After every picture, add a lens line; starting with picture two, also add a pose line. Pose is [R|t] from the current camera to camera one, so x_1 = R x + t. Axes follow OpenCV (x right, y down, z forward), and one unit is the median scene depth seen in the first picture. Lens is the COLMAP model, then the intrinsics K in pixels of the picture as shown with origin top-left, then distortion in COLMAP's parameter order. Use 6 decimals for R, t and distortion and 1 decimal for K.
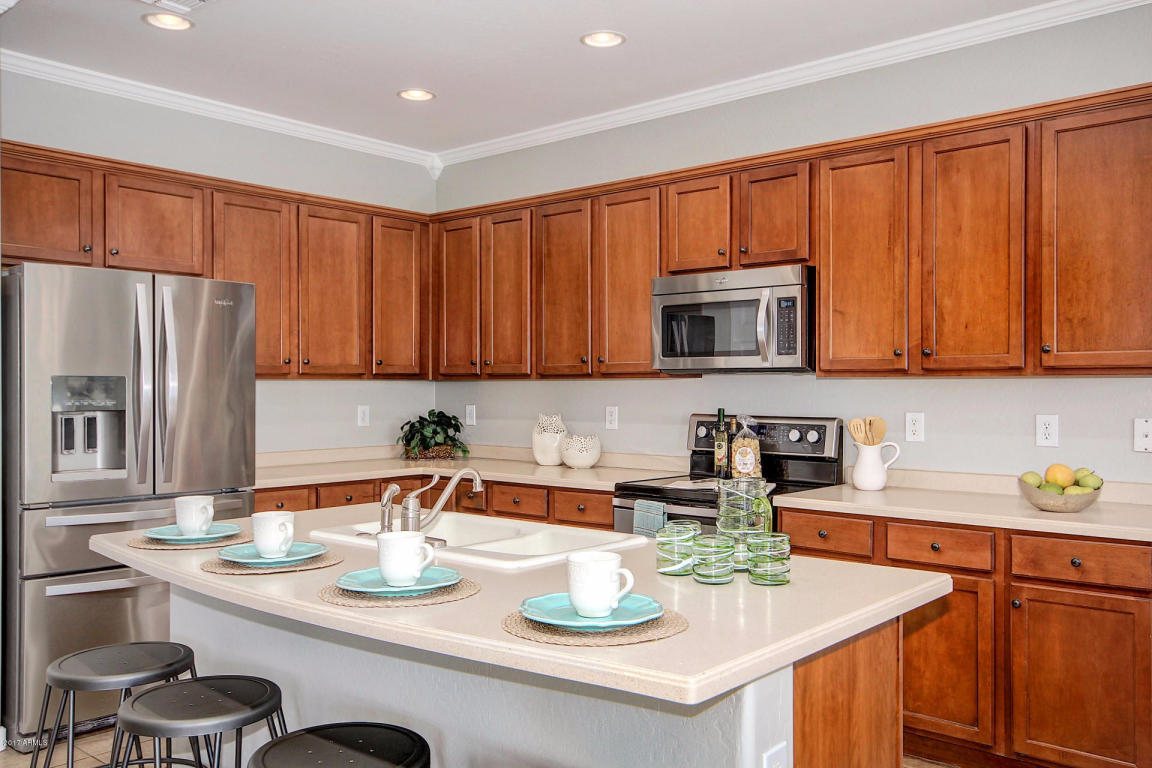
lens RADIAL K [[955.8, 0, 584.6], [0, 955.8, 392.5], [0, 0, 1]] dist [-0.018465, 0.049100]
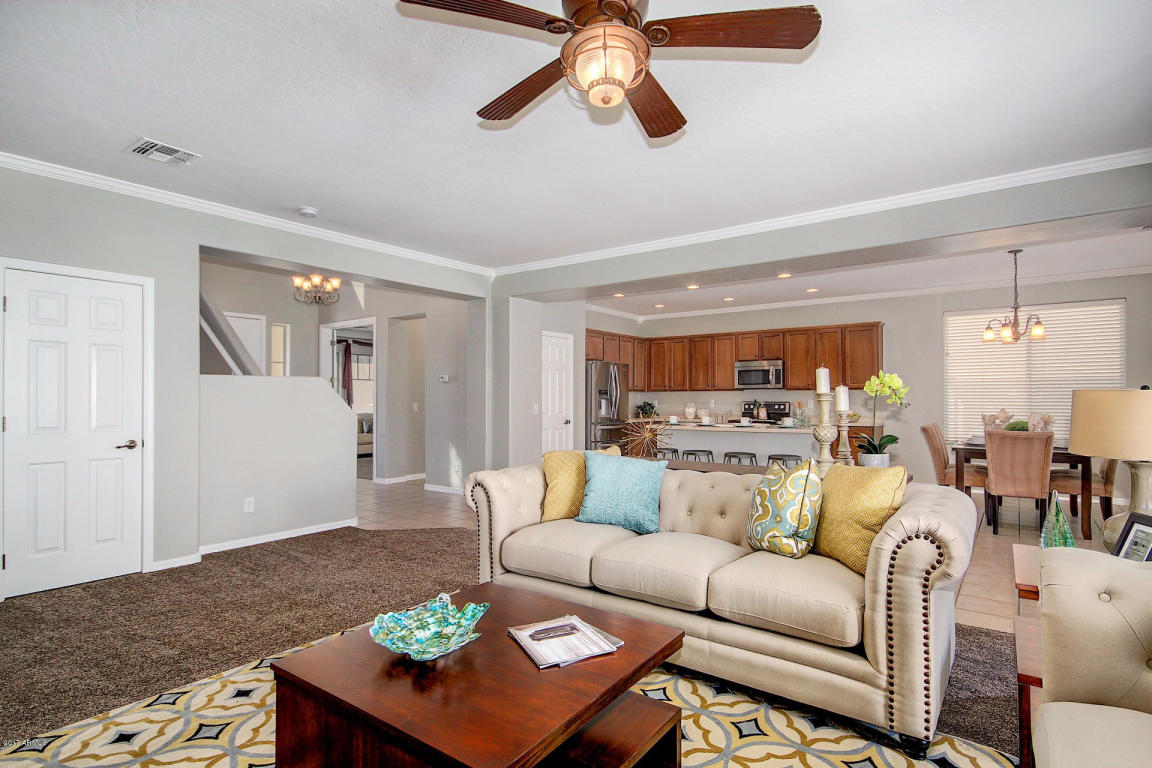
lens RADIAL K [[571.3, 0, 584.8], [0, 571.3, 393.5], [0, 0, 1]] dist [0.003256, -0.000730]
pose [[0.997137, -0.000729, 0.075611, -0.671599], [0.001881, 0.999883, -0.015162, 0.026647], [-0.075591, 0.015261, 0.997022, -1.107676]]
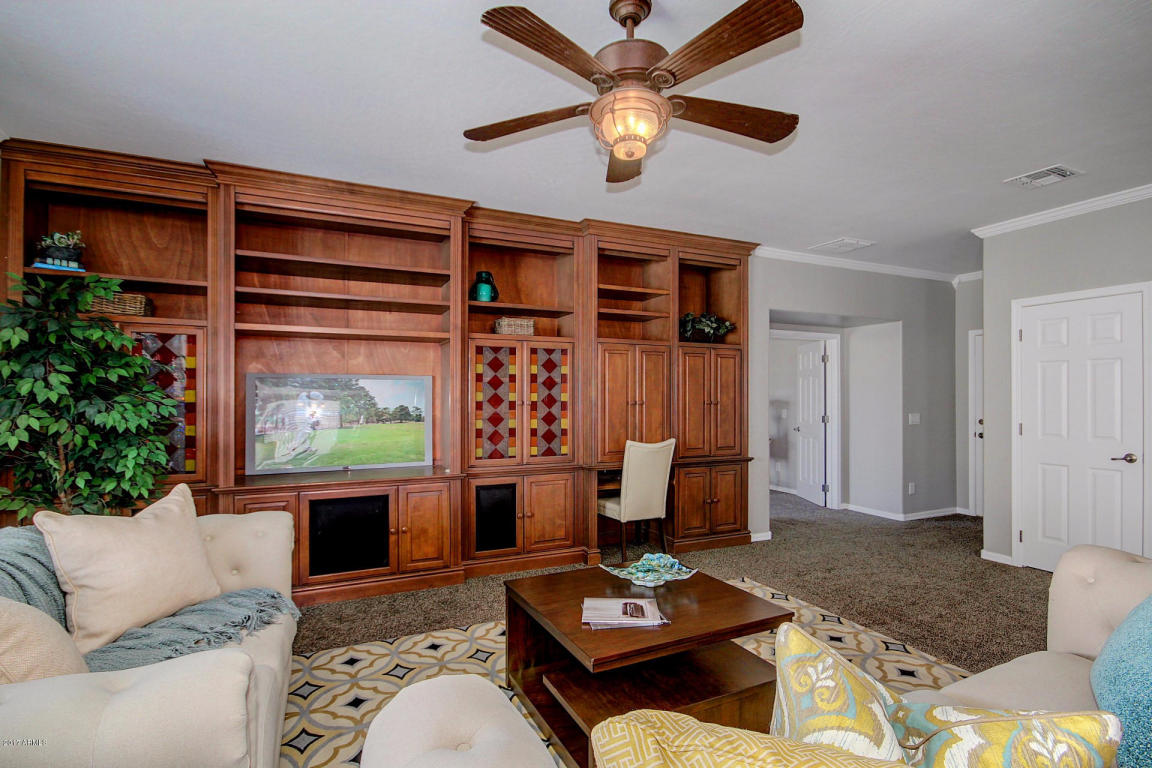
lens RADIAL K [[551.6, 0, 572.5], [0, 551.6, 394.4], [0, 0, 1]] dist [0.000280, -0.000151]
pose [[-0.407548, -0.004154, -0.913174, -0.174130], [-0.006684, 0.999976, -0.001566, 0.000964], [0.913159, 0.005465, -0.407566, -0.538366]]
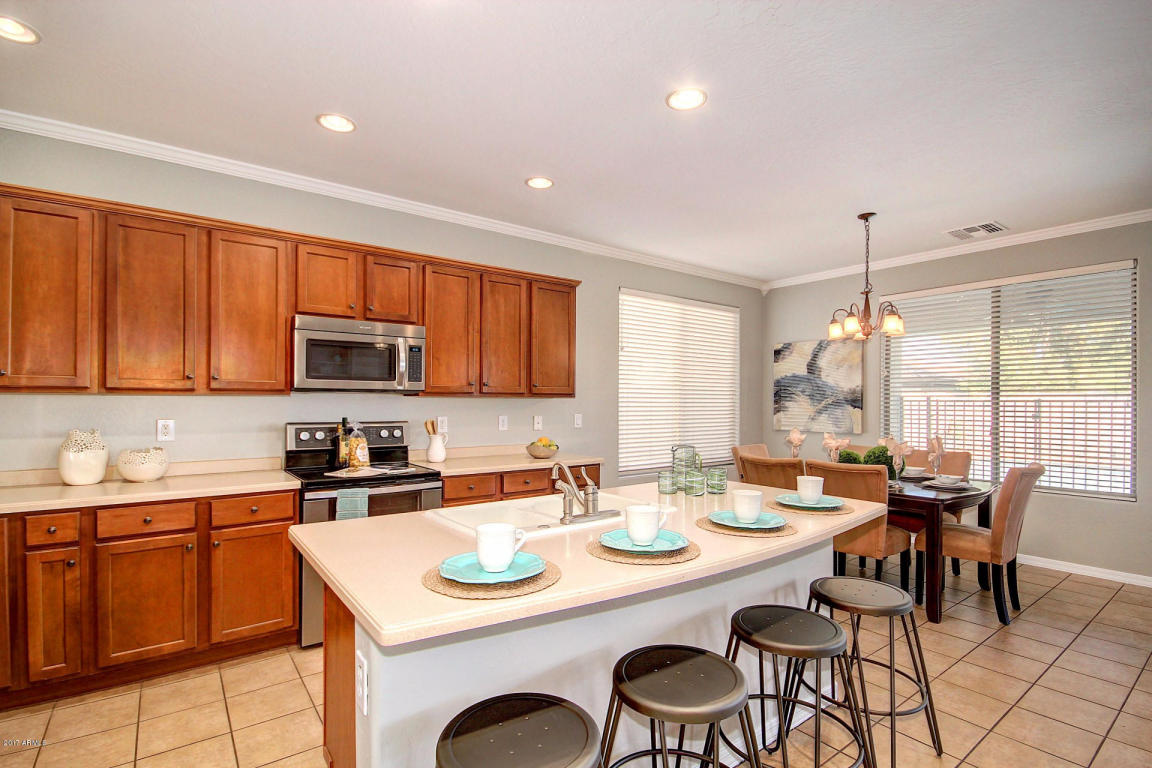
lens RADIAL K [[551.6, 0, 585.7], [0, 551.6, 394.7], [0, 0, 1]] dist [0.000280, -0.000151]
pose [[0.196613, 0.014318, 0.980377, -0.593407], [0.003321, 0.999878, -0.015269, -0.003119], [-0.980476, 0.006258, 0.196541, 0.512747]]
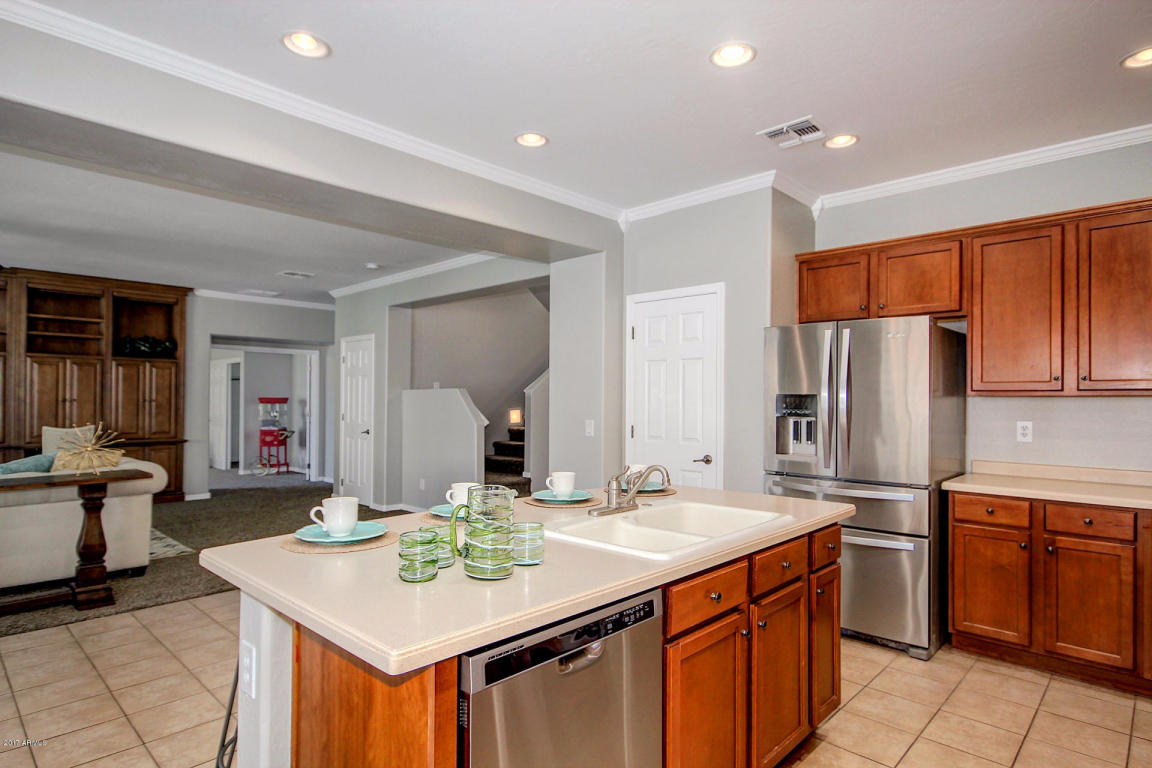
lens RADIAL K [[627.4, 0, 563.9], [0, 627.4, 394.4], [0, 0, 1]] dist [0.002118, 0.007706]
pose [[-0.040824, -0.007773, -0.999136, 0.445952], [-0.012086, 0.999900, -0.007285, -0.004514], [0.999093, 0.011778, -0.040914, 0.561649]]
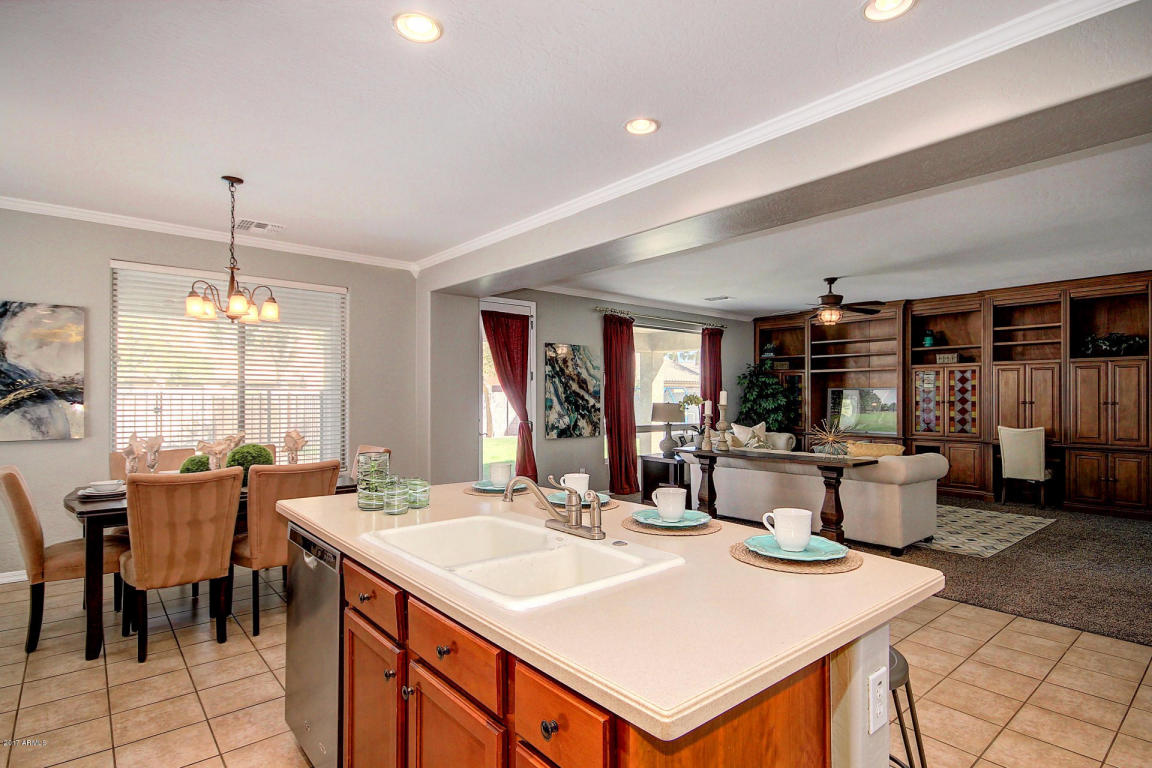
lens RADIAL K [[571.3, 0, 587.3], [0, 571.3, 391.5], [0, 0, 1]] dist [0.003256, -0.000730]
pose [[-0.988199, -0.001257, 0.153171, -0.197603], [-0.002002, 0.999987, -0.004714, -0.007122], [-0.153163, -0.004965, -0.988188, 1.005789]]
